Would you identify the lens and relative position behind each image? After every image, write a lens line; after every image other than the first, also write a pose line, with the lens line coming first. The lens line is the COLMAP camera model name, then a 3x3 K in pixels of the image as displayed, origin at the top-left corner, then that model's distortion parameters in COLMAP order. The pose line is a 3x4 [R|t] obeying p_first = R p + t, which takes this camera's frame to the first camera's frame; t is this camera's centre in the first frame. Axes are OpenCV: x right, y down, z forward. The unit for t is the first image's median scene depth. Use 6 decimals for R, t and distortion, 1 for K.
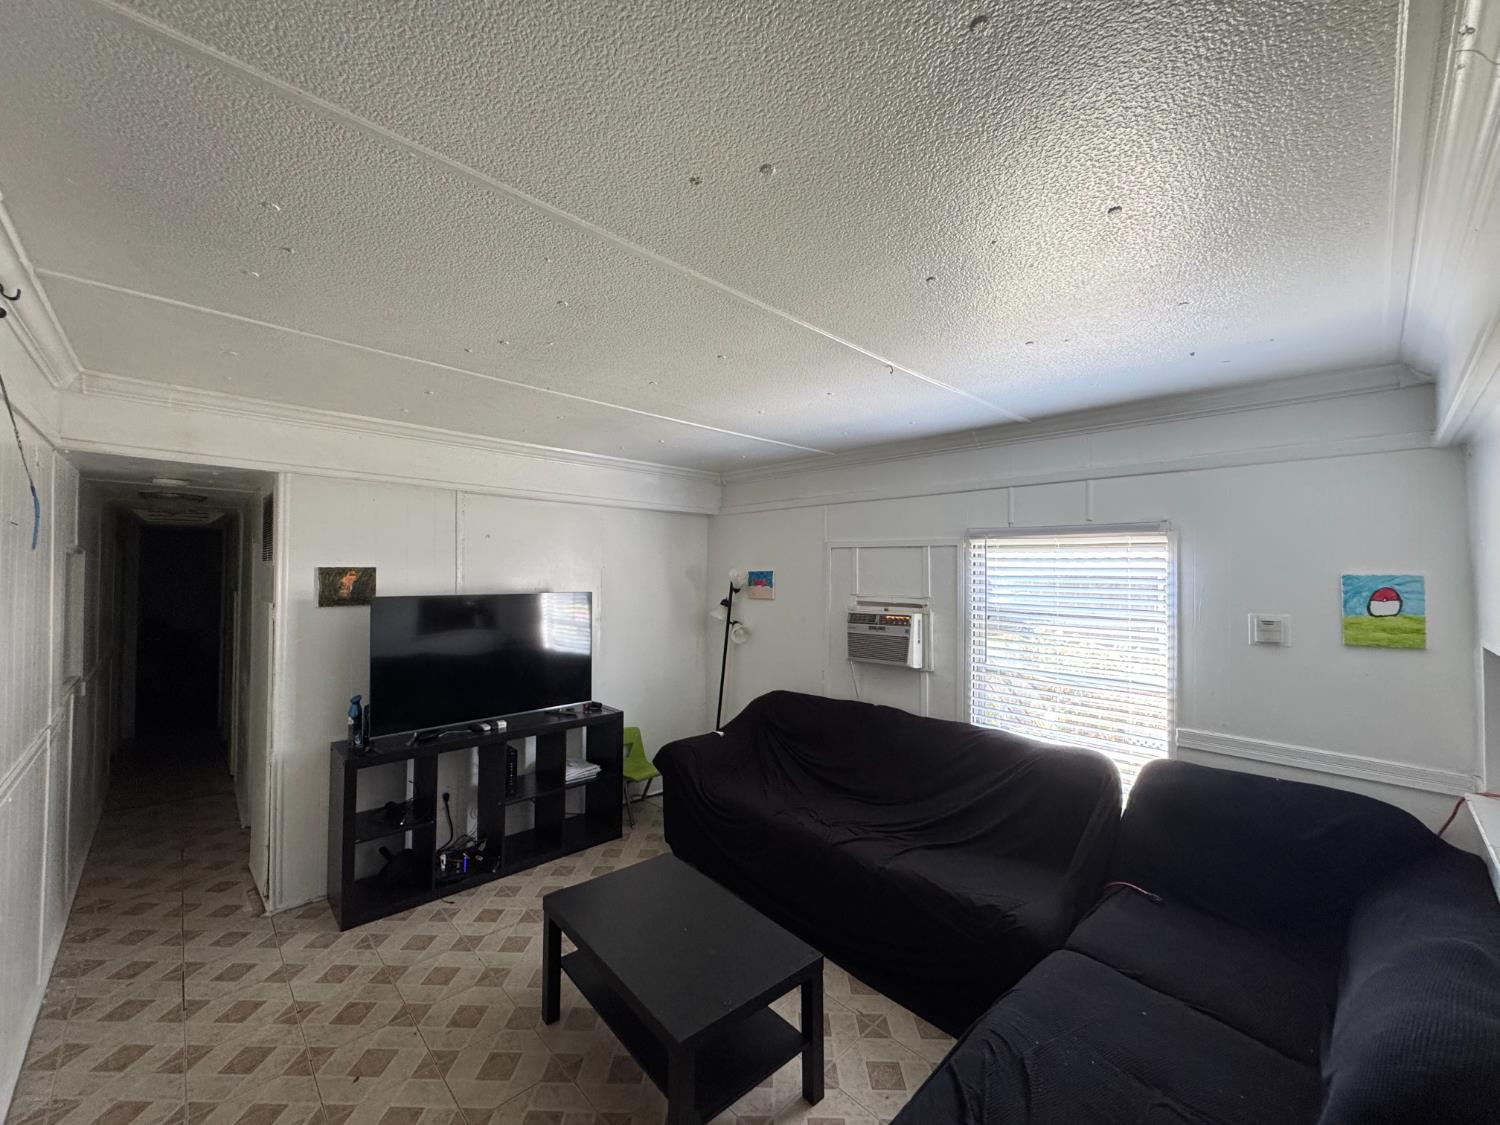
lens RADIAL K [[608.3, 0, 737.9], [0, 608.3, 559.1], [0, 0, 1]] dist [-0.000540, 0.000162]
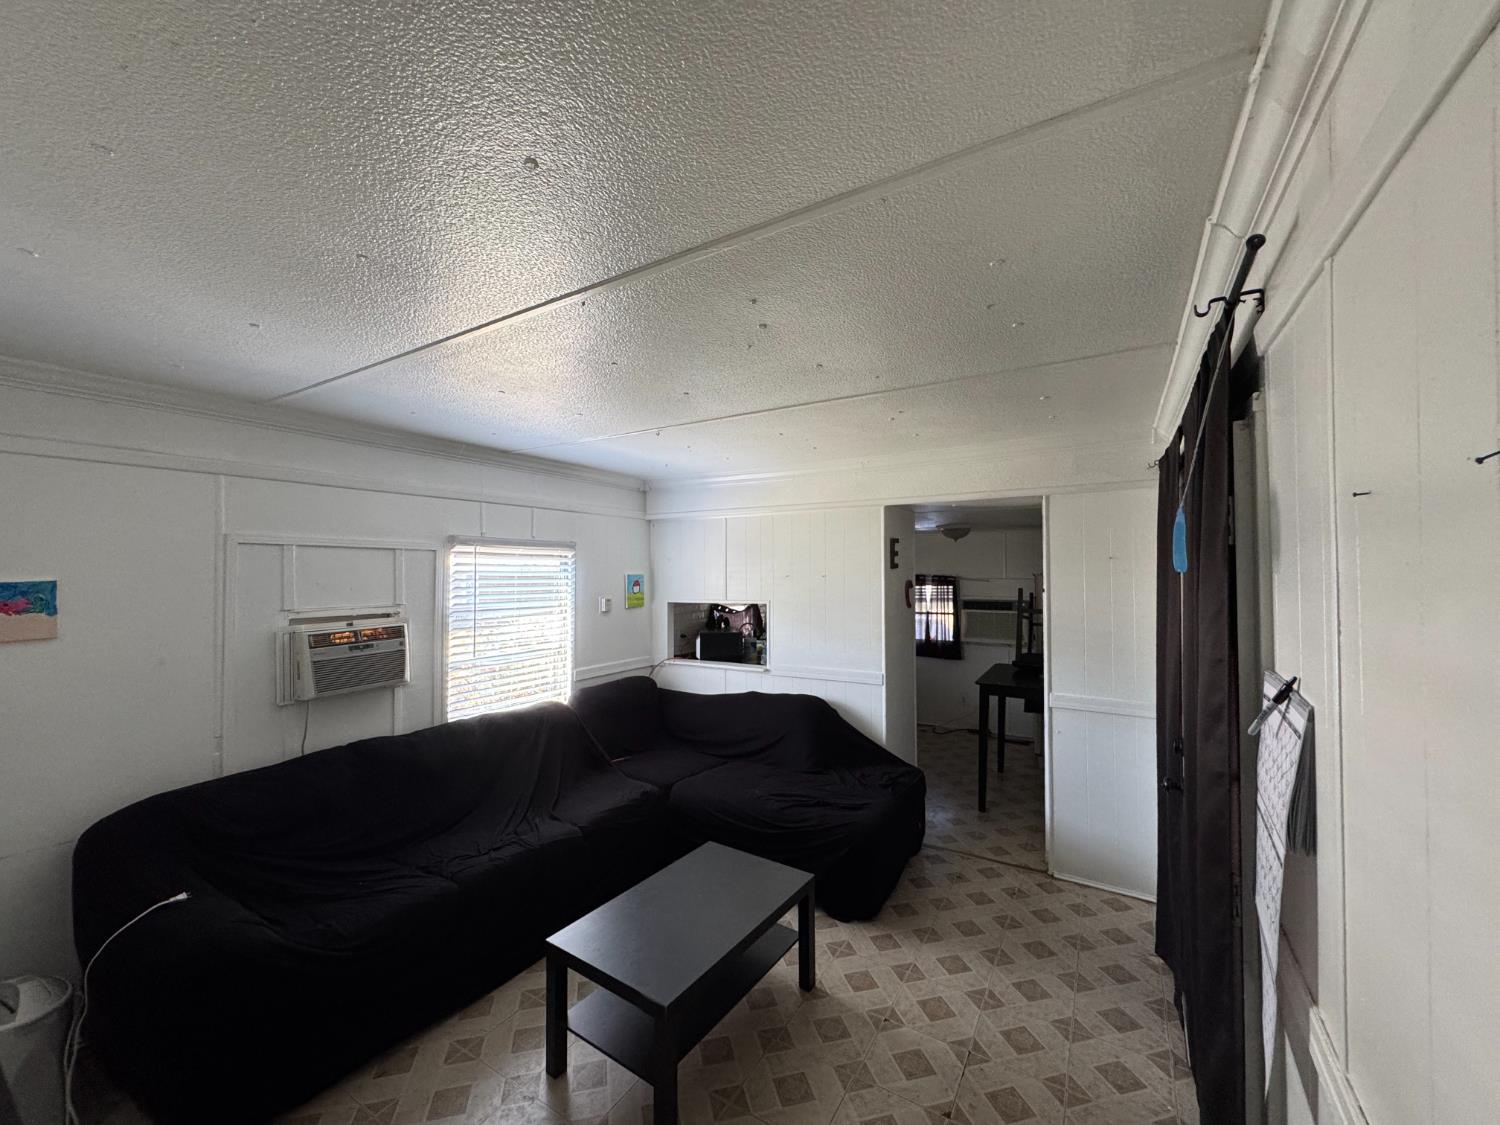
lens RADIAL K [[608.3, 0, 742.6], [0, 608.3, 567.2], [0, 0, 1]] dist [-0.000540, 0.000162]
pose [[-0.268552, -0.000662, 0.963265, -0.756372], [-0.014880, 0.999883, -0.003462, 0.001610], [-0.963150, -0.015263, -0.268530, 0.791200]]
